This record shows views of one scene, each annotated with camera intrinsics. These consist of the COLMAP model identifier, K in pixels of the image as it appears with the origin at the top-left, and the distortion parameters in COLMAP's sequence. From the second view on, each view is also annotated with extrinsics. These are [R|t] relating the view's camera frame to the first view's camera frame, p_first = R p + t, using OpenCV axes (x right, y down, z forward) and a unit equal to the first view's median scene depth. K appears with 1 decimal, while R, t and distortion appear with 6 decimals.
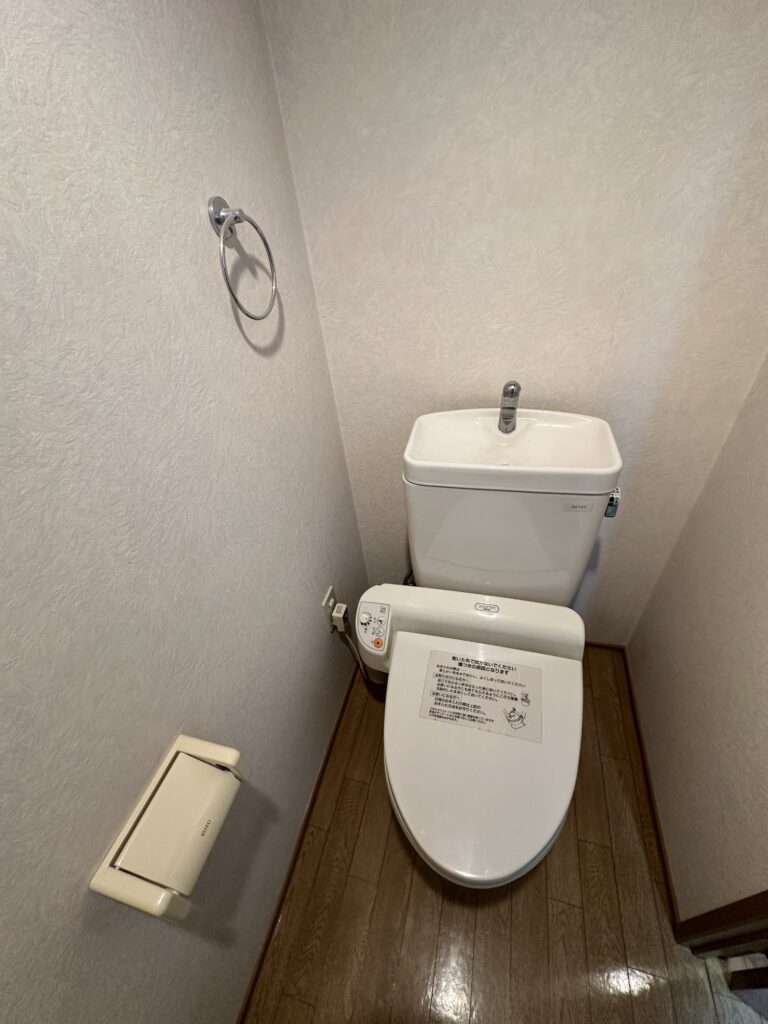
lens RADIAL K [[407.6, 0, 381.0], [0, 407.6, 510.4], [0, 0, 1]] dist [-0.005045, 0.000954]
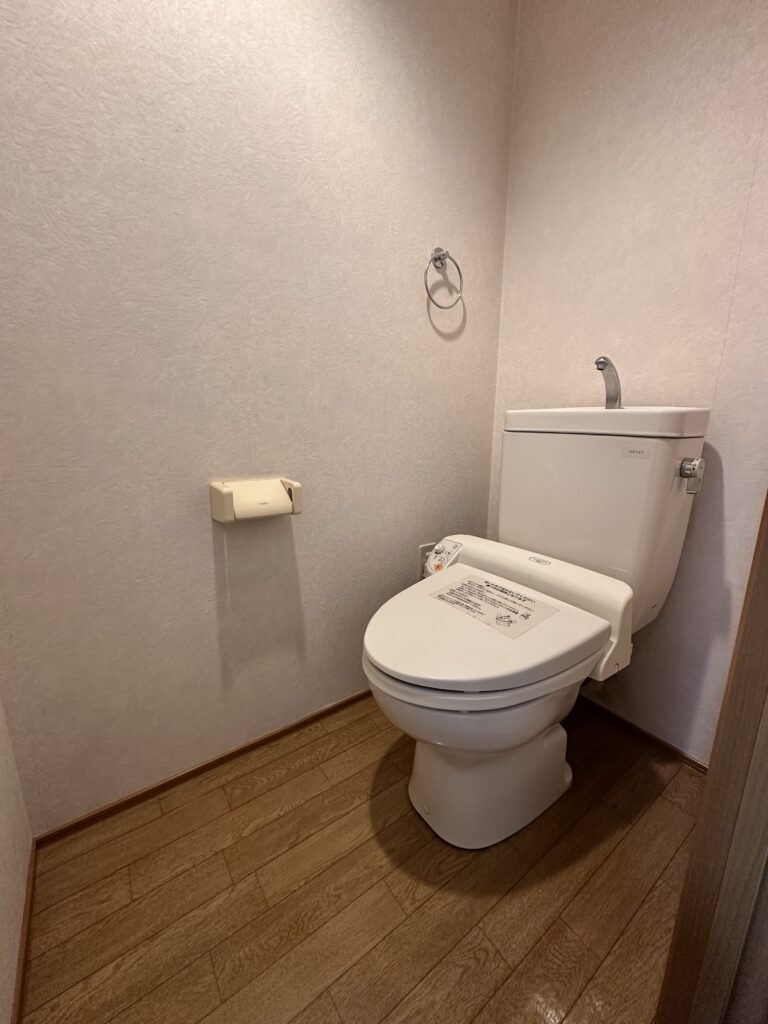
lens RADIAL K [[407.6, 0, 383.0], [0, 407.6, 509.7], [0, 0, 1]] dist [-0.005045, 0.000954]
pose [[0.764628, 0.246603, -0.595425, 0.597337], [-0.468570, 0.847046, -0.250908, 0.635868], [0.442477, 0.470850, 0.763226, -0.023739]]
